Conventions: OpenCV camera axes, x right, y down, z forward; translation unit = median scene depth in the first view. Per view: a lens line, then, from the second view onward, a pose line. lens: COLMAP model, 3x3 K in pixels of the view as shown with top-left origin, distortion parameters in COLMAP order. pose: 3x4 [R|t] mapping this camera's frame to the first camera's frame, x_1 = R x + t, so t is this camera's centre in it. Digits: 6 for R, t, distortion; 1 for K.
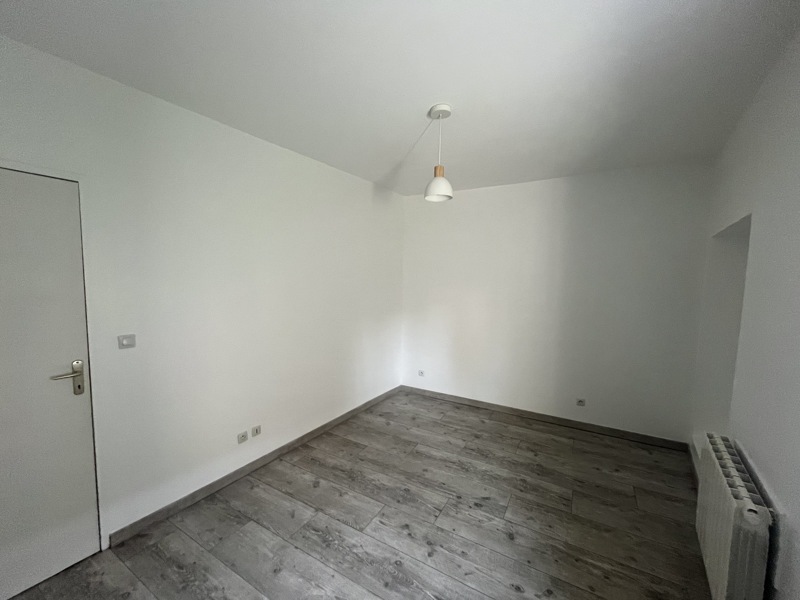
lens RADIAL K [[318.1, 0, 397.7], [0, 318.1, 304.8], [0, 0, 1]] dist [-0.003365, -0.000427]
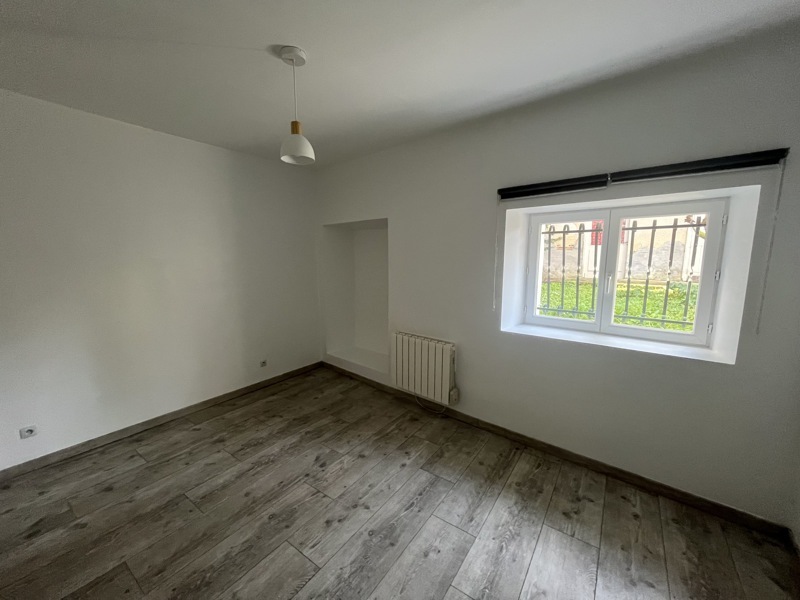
lens RADIAL K [[318.1, 0, 397.7], [0, 318.1, 304.8], [0, 0, 1]] dist [-0.003365, -0.000427]
pose [[0.096871, -0.164267, 0.981648, -0.570740], [0.088009, 0.983837, 0.155948, -0.040614], [-0.991398, 0.071287, 0.109763, 0.490185]]
